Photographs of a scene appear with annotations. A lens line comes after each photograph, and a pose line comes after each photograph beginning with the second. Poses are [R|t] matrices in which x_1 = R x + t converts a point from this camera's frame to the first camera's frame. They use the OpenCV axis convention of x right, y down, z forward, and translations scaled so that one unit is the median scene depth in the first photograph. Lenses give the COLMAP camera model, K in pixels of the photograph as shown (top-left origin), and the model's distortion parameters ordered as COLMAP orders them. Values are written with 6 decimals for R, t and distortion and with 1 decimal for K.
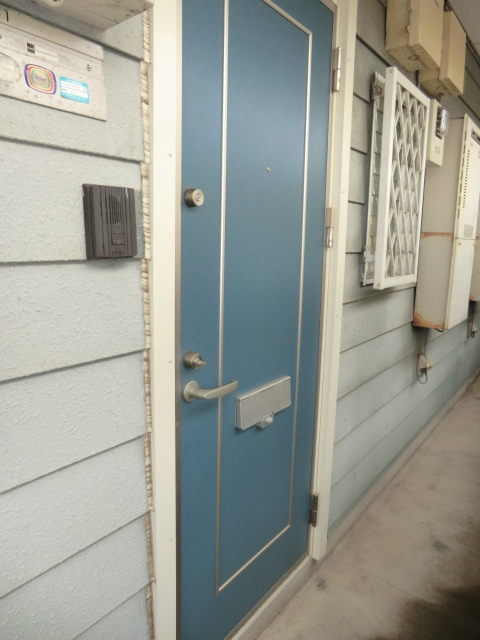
lens RADIAL K [[469.5, 0, 238.5], [0, 469.5, 321.6], [0, 0, 1]] dist [-0.080108, 0.055793]
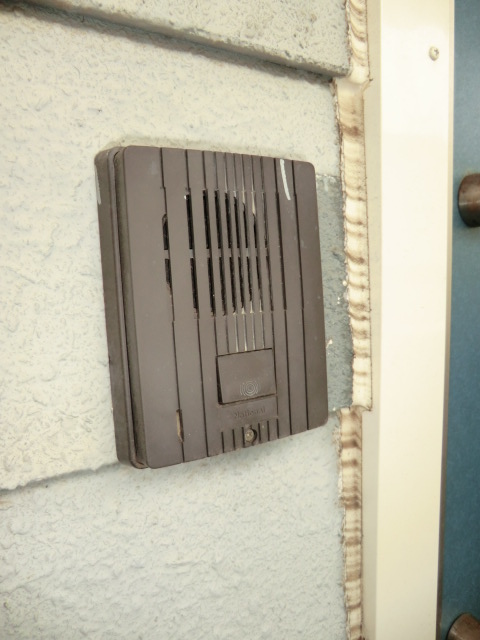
lens RADIAL K [[469.5, 0, 235.3], [0, 469.5, 317.5], [0, 0, 1]] dist [-0.080108, 0.055793]
pose [[0.924723, -0.012332, -0.380440, -0.160203], [-0.017173, 0.997106, -0.074061, -0.172724], [0.380252, 0.075019, 0.921835, 0.716719]]
